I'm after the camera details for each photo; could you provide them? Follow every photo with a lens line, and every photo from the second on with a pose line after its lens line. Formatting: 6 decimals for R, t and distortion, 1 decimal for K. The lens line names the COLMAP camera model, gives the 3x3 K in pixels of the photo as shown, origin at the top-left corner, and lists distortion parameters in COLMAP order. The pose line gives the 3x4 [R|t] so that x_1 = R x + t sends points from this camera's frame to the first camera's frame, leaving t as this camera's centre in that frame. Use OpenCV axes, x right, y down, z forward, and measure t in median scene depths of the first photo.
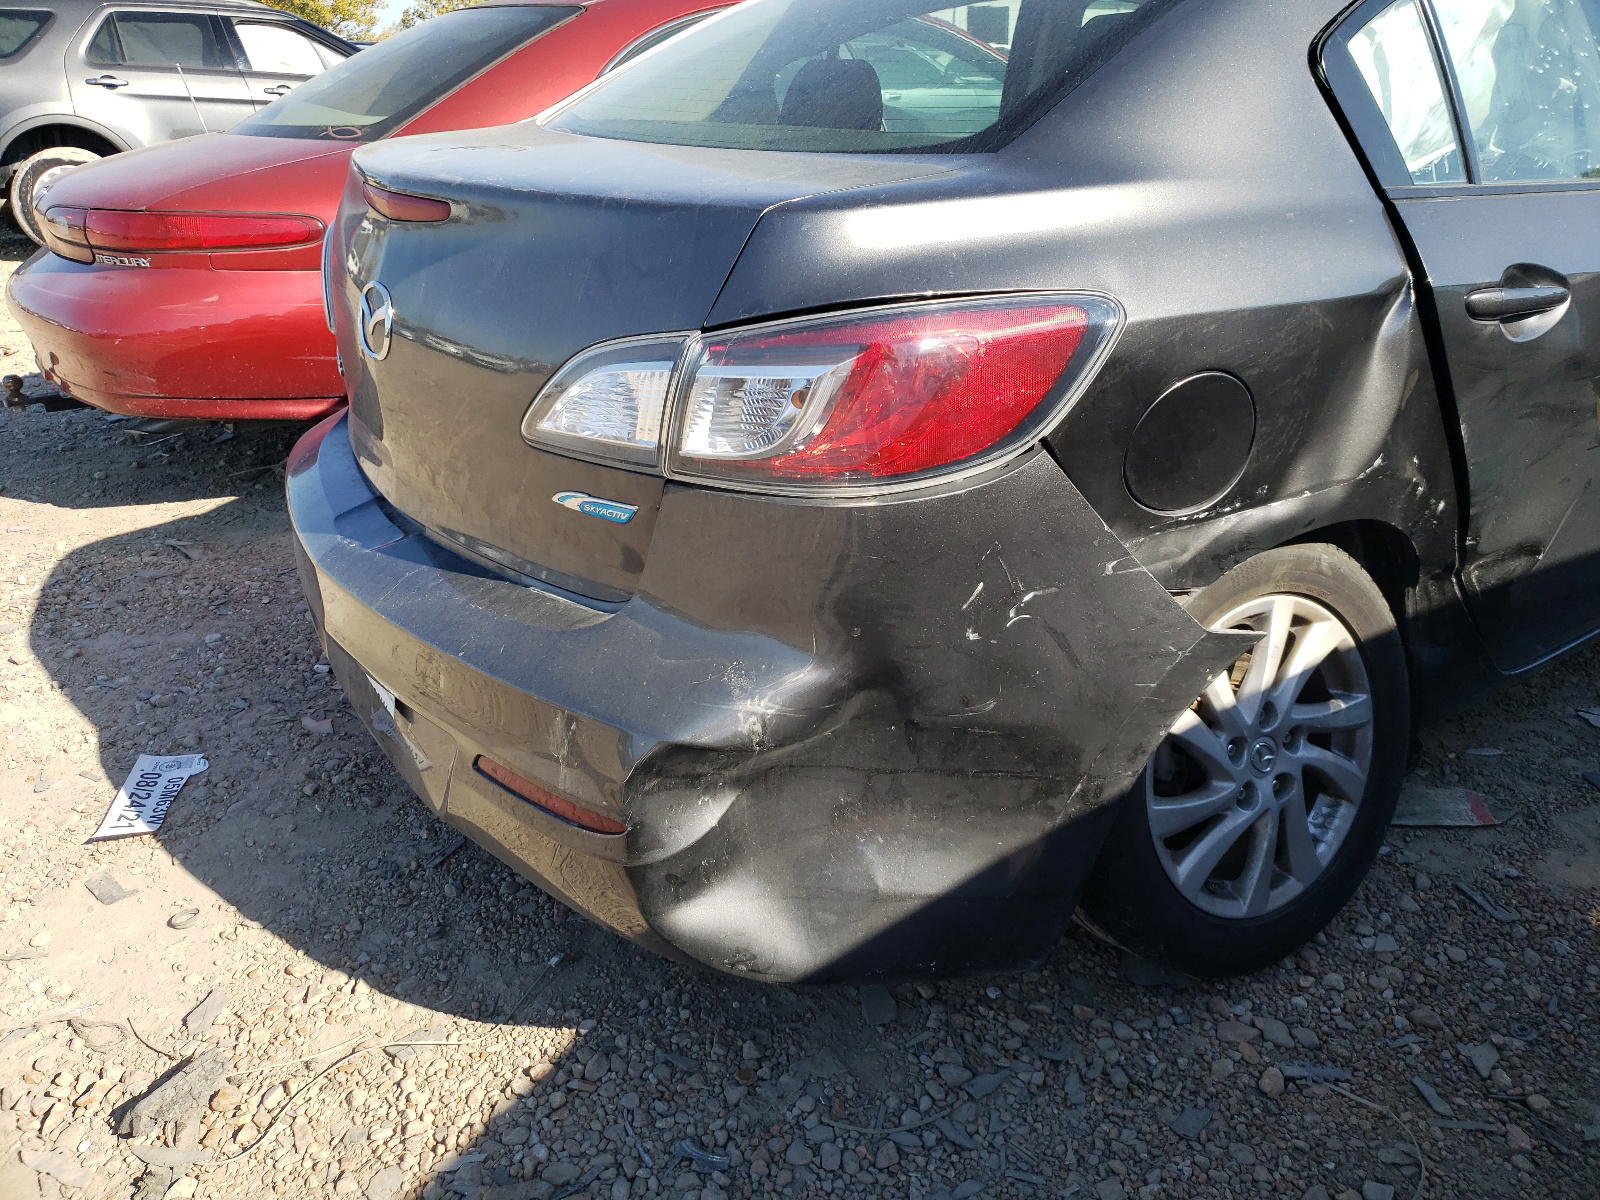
lens RADIAL K [[1310.8, 0, 800.0], [0, 1310.8, 600.0], [0, 0, 1]] dist [-0.000101, 0.043385]
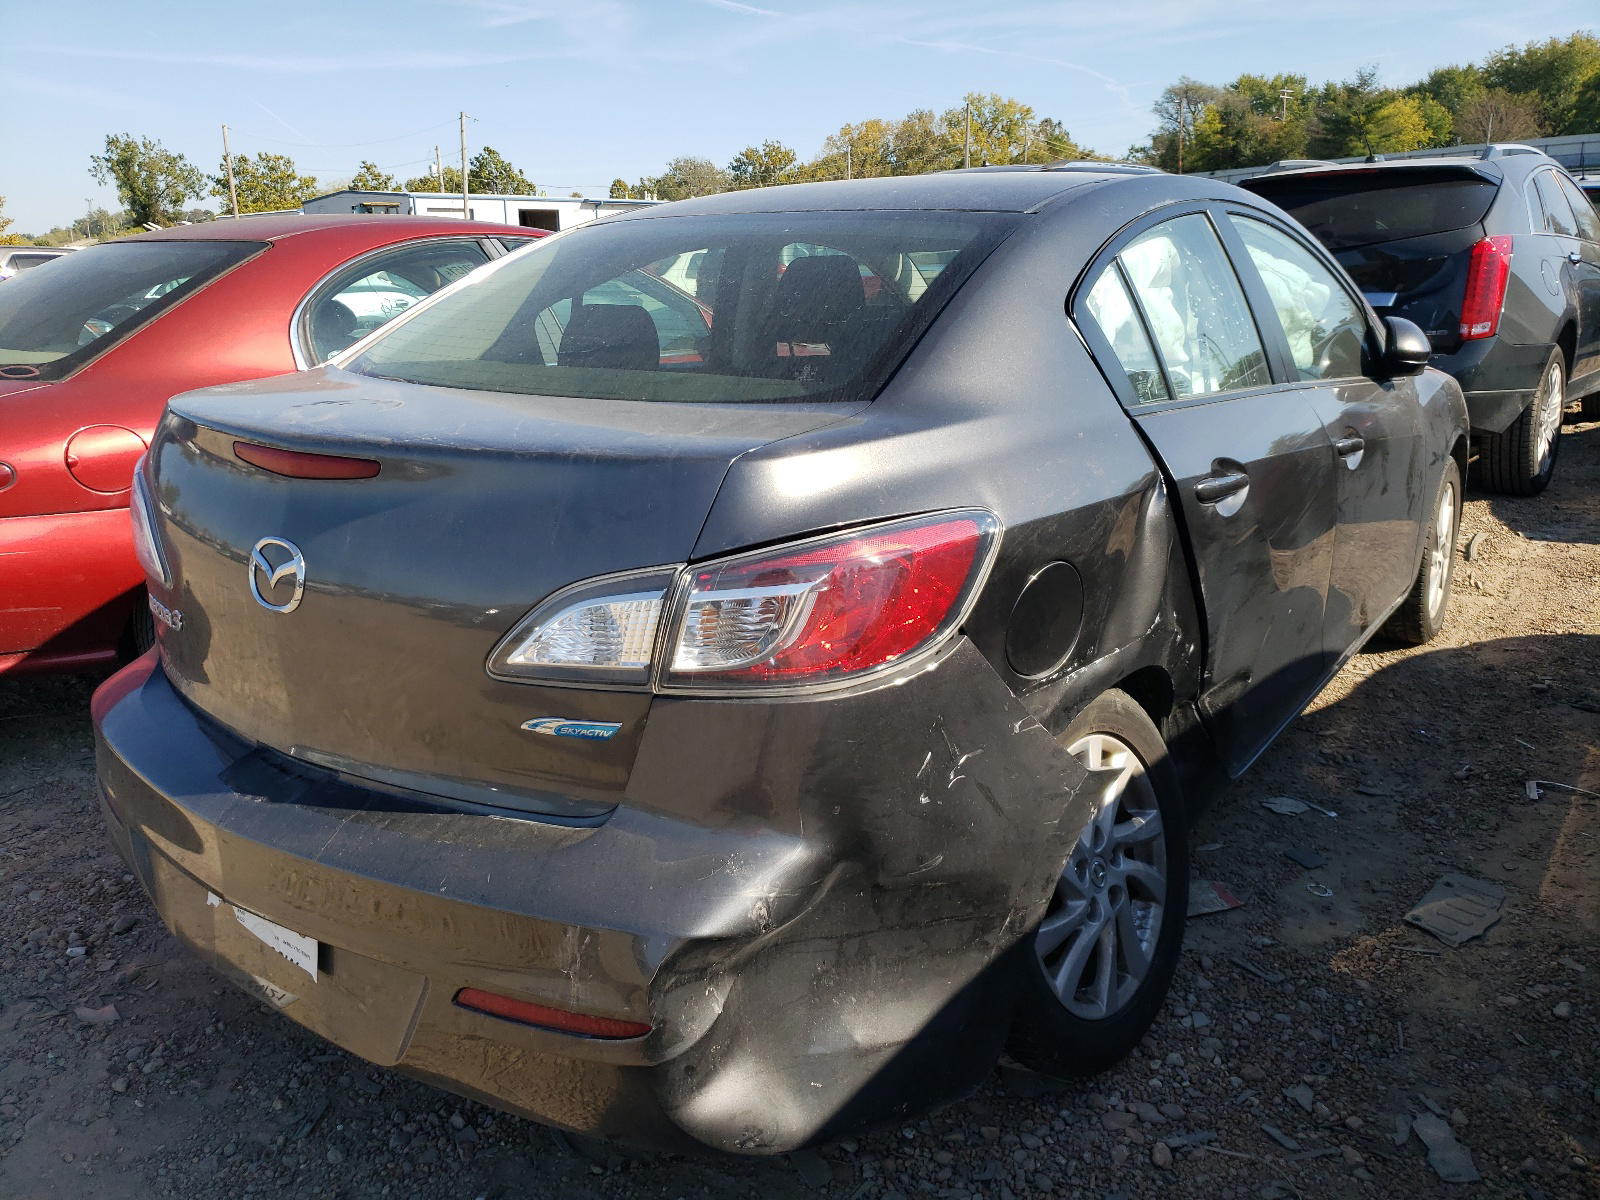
lens RADIAL K [[1310.8, 0, 800.0], [0, 1310.8, 600.0], [0, 0, 1]] dist [-0.000101, 0.043385]
pose [[0.944815, -0.090233, 0.314934, -0.263484], [0.133586, 0.983883, -0.118868, -0.019757], [-0.299132, 0.154379, 0.941641, -0.070361]]
